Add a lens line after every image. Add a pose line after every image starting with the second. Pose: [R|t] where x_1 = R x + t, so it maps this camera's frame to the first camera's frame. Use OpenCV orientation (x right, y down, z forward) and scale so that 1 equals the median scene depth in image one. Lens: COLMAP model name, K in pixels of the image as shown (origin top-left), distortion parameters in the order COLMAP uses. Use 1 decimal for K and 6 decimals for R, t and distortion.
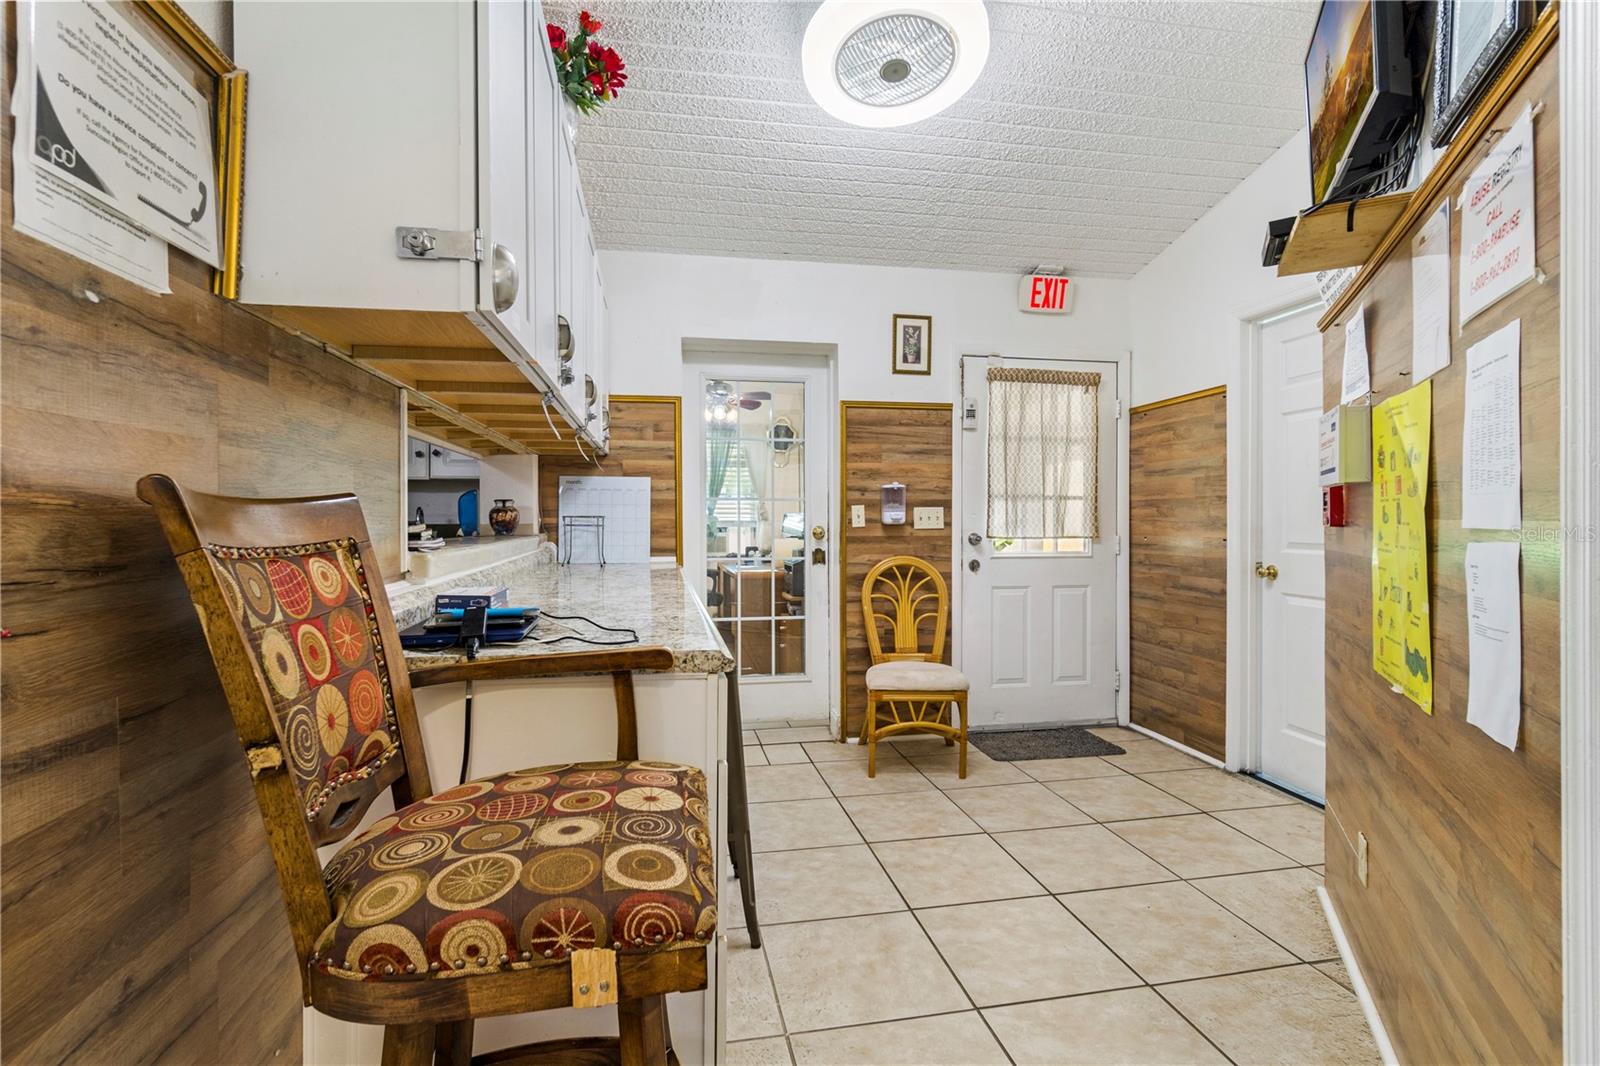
lens RADIAL K [[745.9, 0, 802.6], [0, 745.9, 527.6], [0, 0, 1]] dist [0.004828, -0.000056]
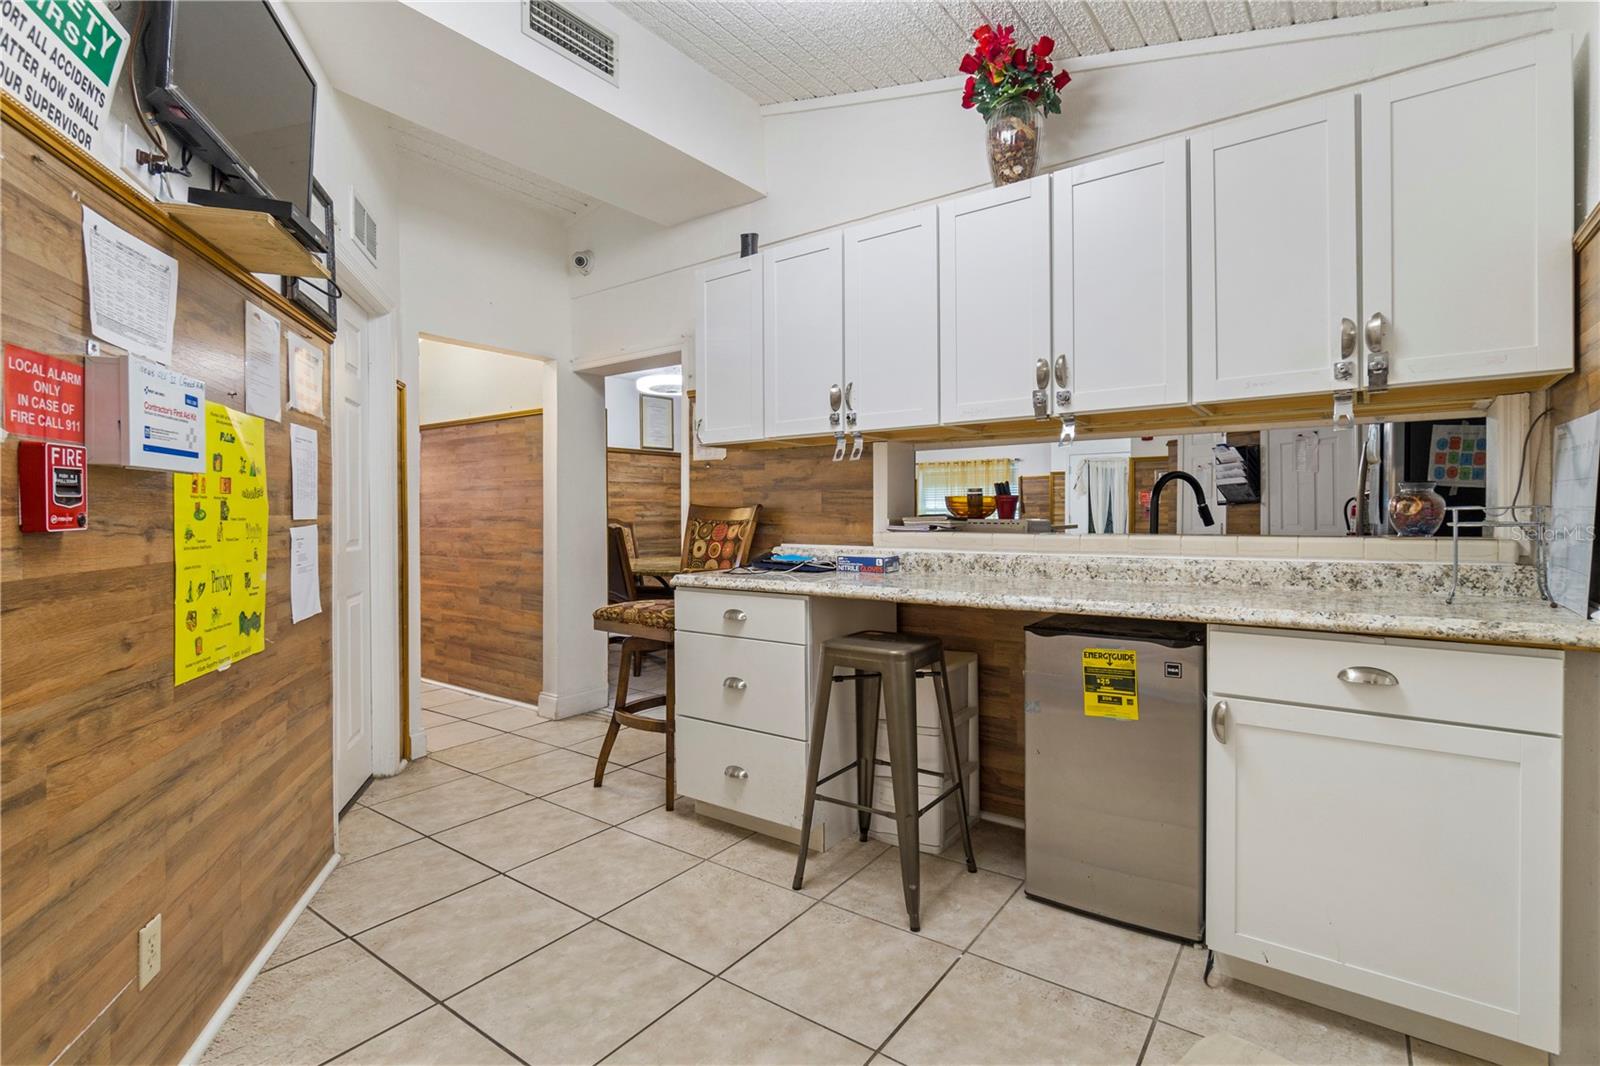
lens RADIAL K [[745.9, 0, 798.0], [0, 745.9, 518.5], [0, 0, 1]] dist [0.004828, -0.000056]
pose [[-0.731997, 0.007708, -0.681265, 0.767112], [-0.001781, 0.999911, 0.013227, -0.017963], [0.681306, 0.010895, -0.731918, 1.985645]]
